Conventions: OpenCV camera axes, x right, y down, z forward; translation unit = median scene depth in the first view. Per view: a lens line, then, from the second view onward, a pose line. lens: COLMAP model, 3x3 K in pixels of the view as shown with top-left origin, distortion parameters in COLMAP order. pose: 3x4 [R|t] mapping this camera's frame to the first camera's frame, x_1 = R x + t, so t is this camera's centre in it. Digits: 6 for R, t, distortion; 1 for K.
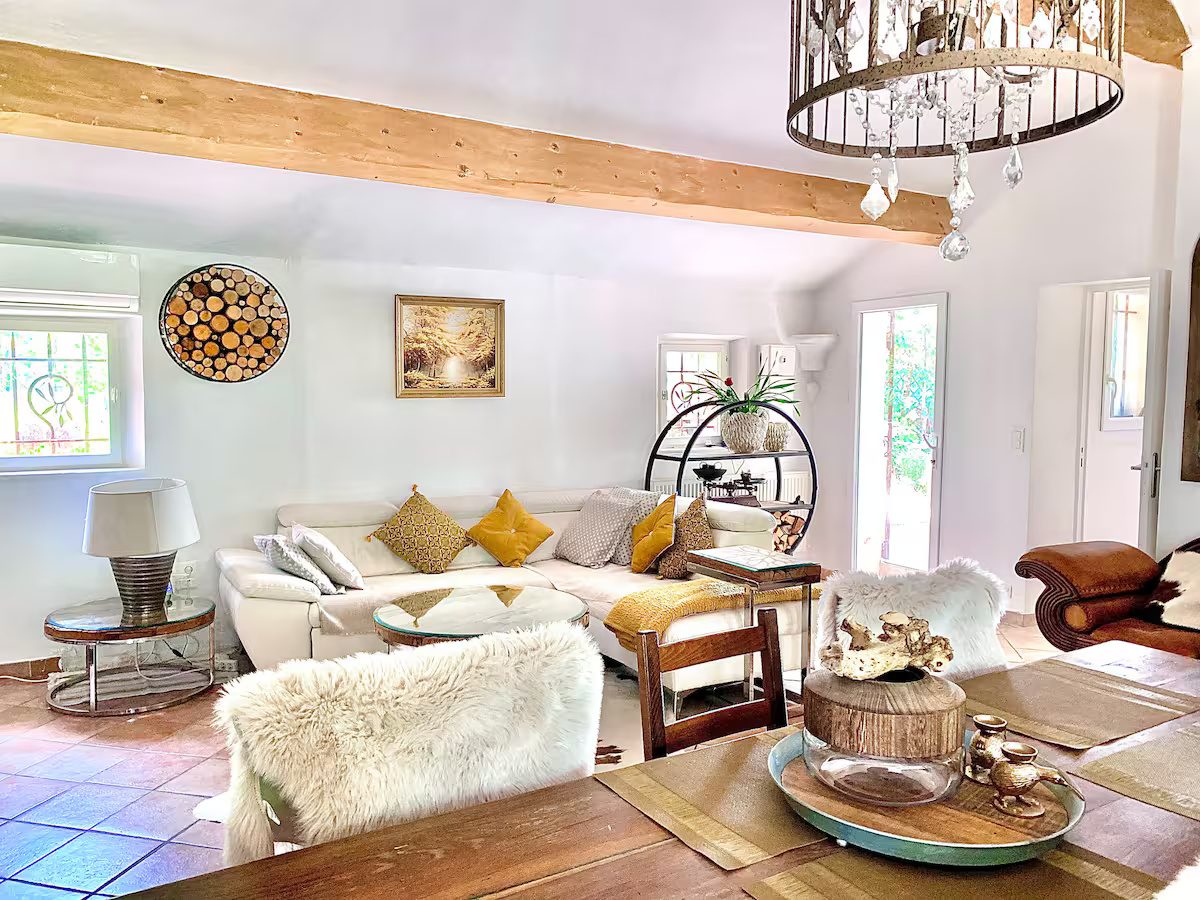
lens RADIAL K [[956.8, 0, 600.0], [0, 956.8, 441.8], [0, 0, 1]] dist [0.046542, 0.008136]
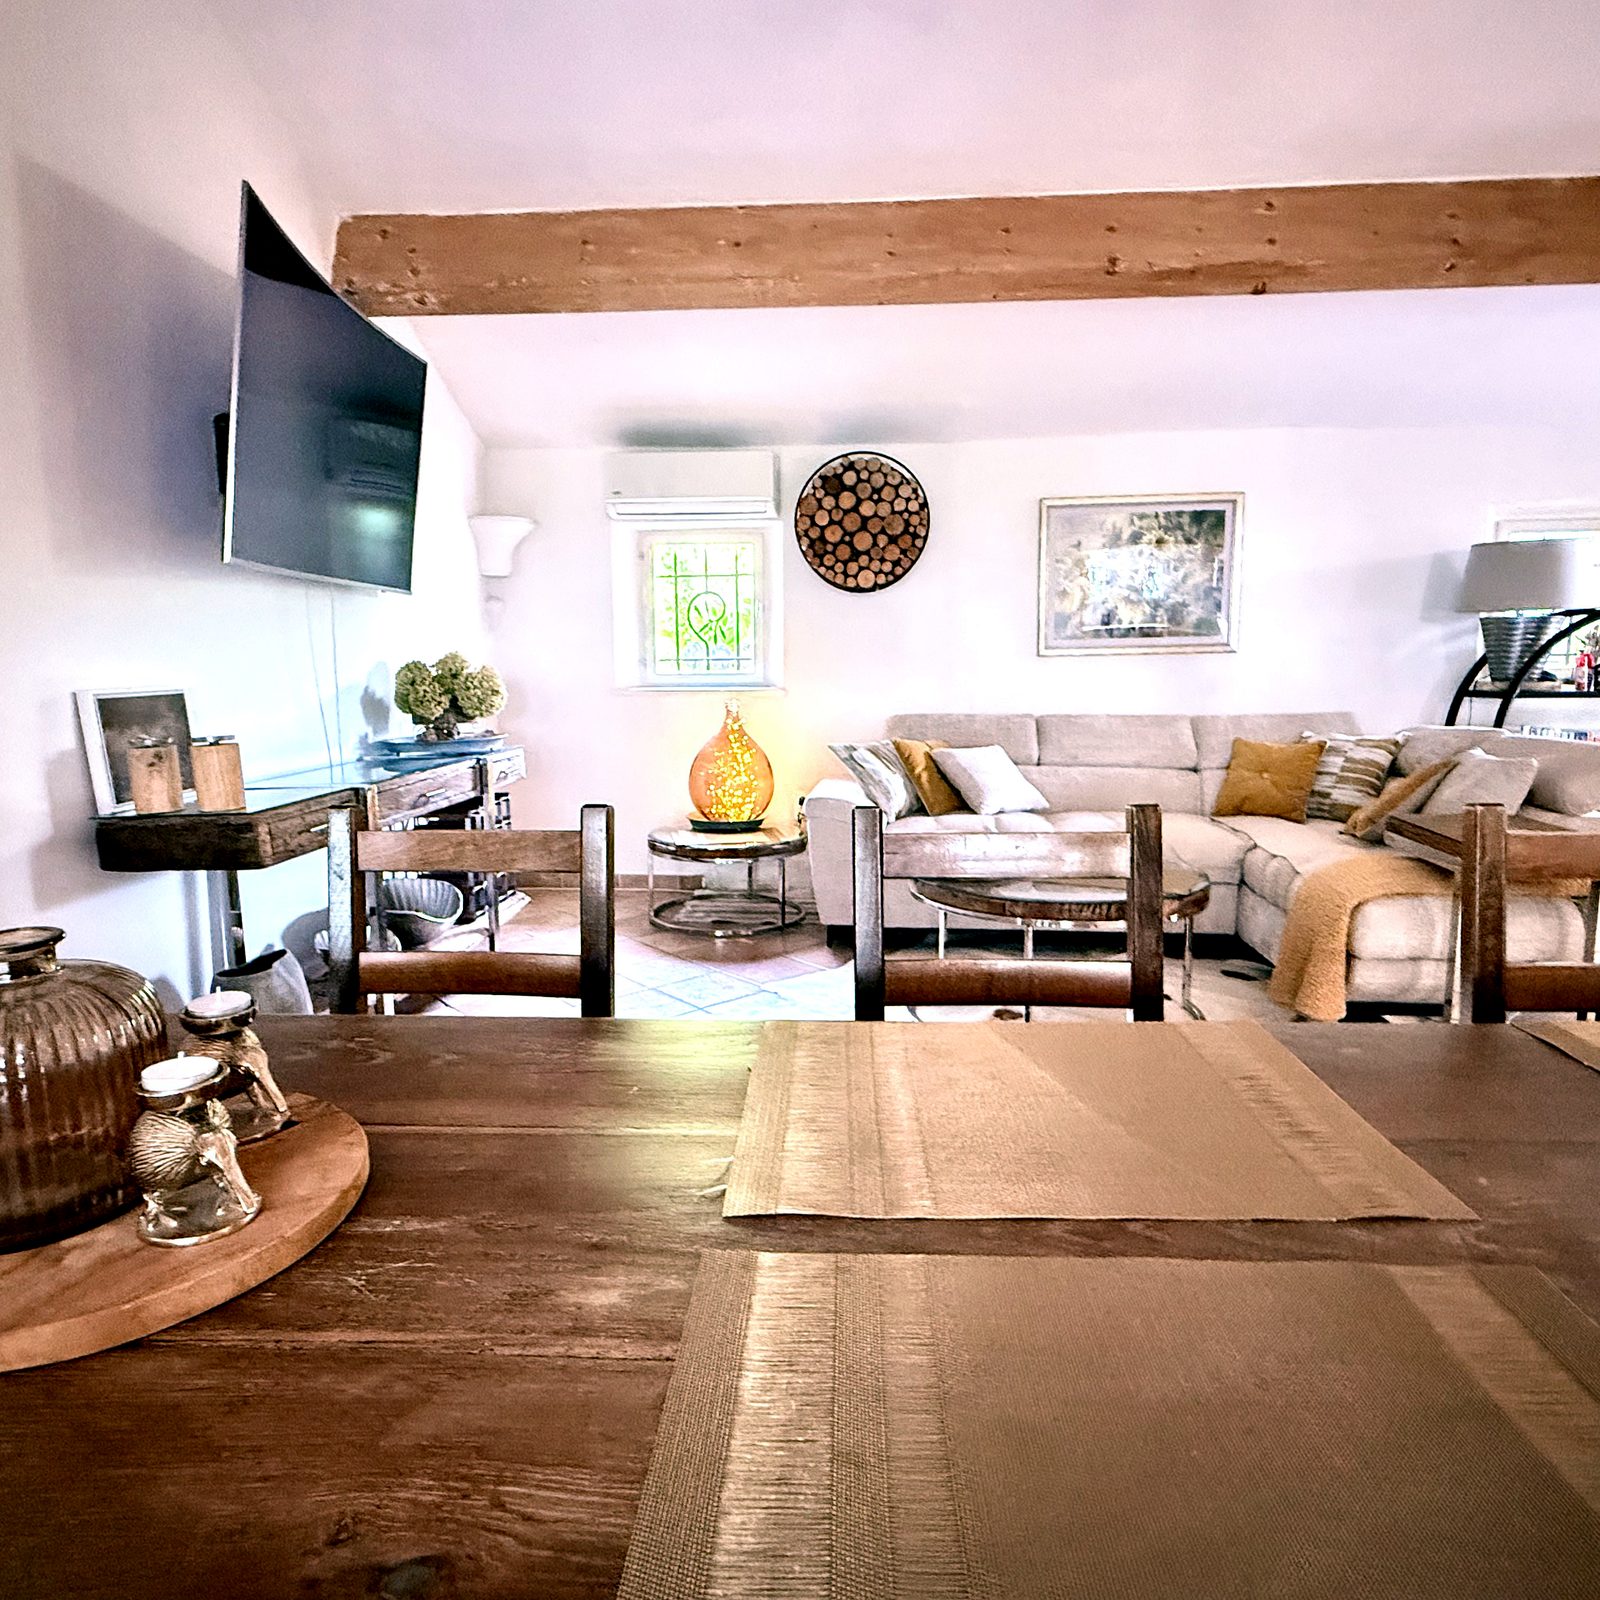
lens RADIAL K [[1032.7, 0, 787.1], [0, 1032.7, 802.3], [0, 0, 1]] dist [0.005571, 0.003337]
pose [[0.825380, 0.063981, -0.560941, 0.102395], [-0.017359, 0.995964, 0.088057, 0.049607], [0.564311, -0.062943, 0.823160, 0.166912]]
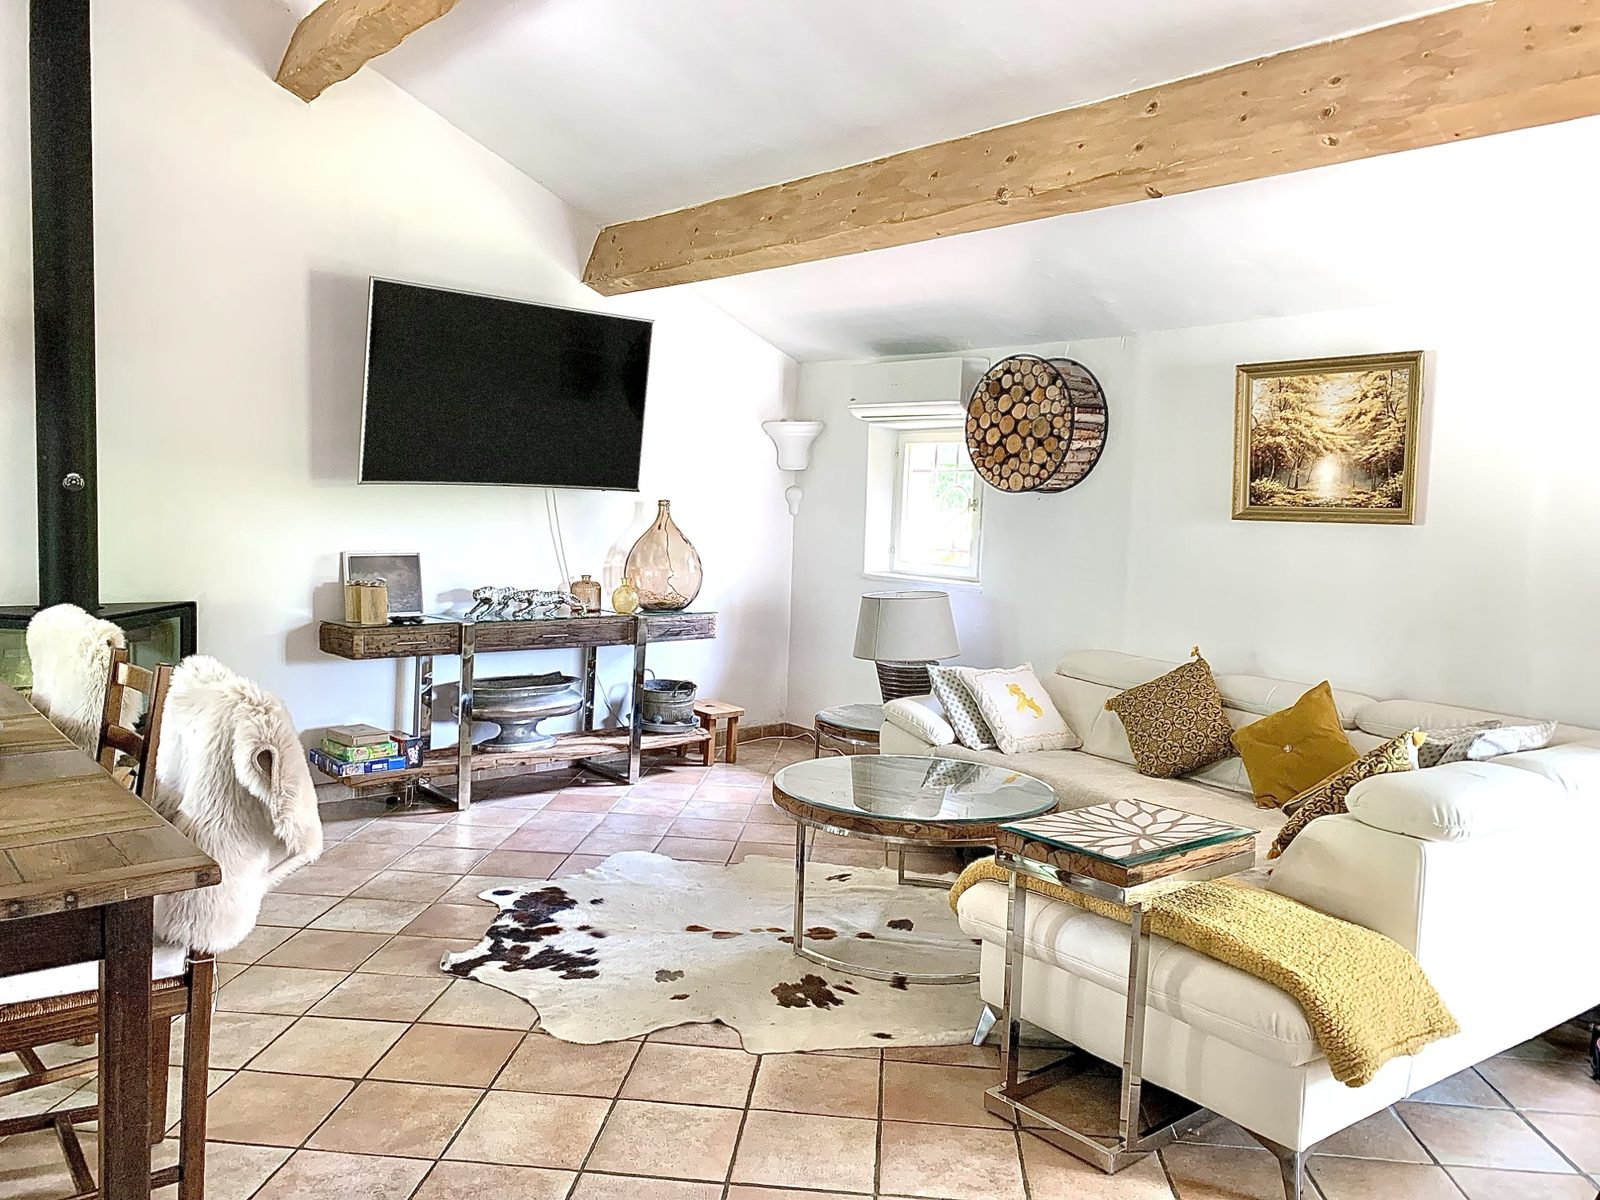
lens RADIAL K [[1275.7, 0, 801.0], [0, 1275.7, 593.4], [0, 0, 1]] dist [0.046542, 0.008136]
pose [[0.130822, 0.076057, -0.988484, 0.722359], [-0.089330, 0.993902, 0.064651, -0.028502], [0.987373, 0.079844, 0.136818, 0.655813]]
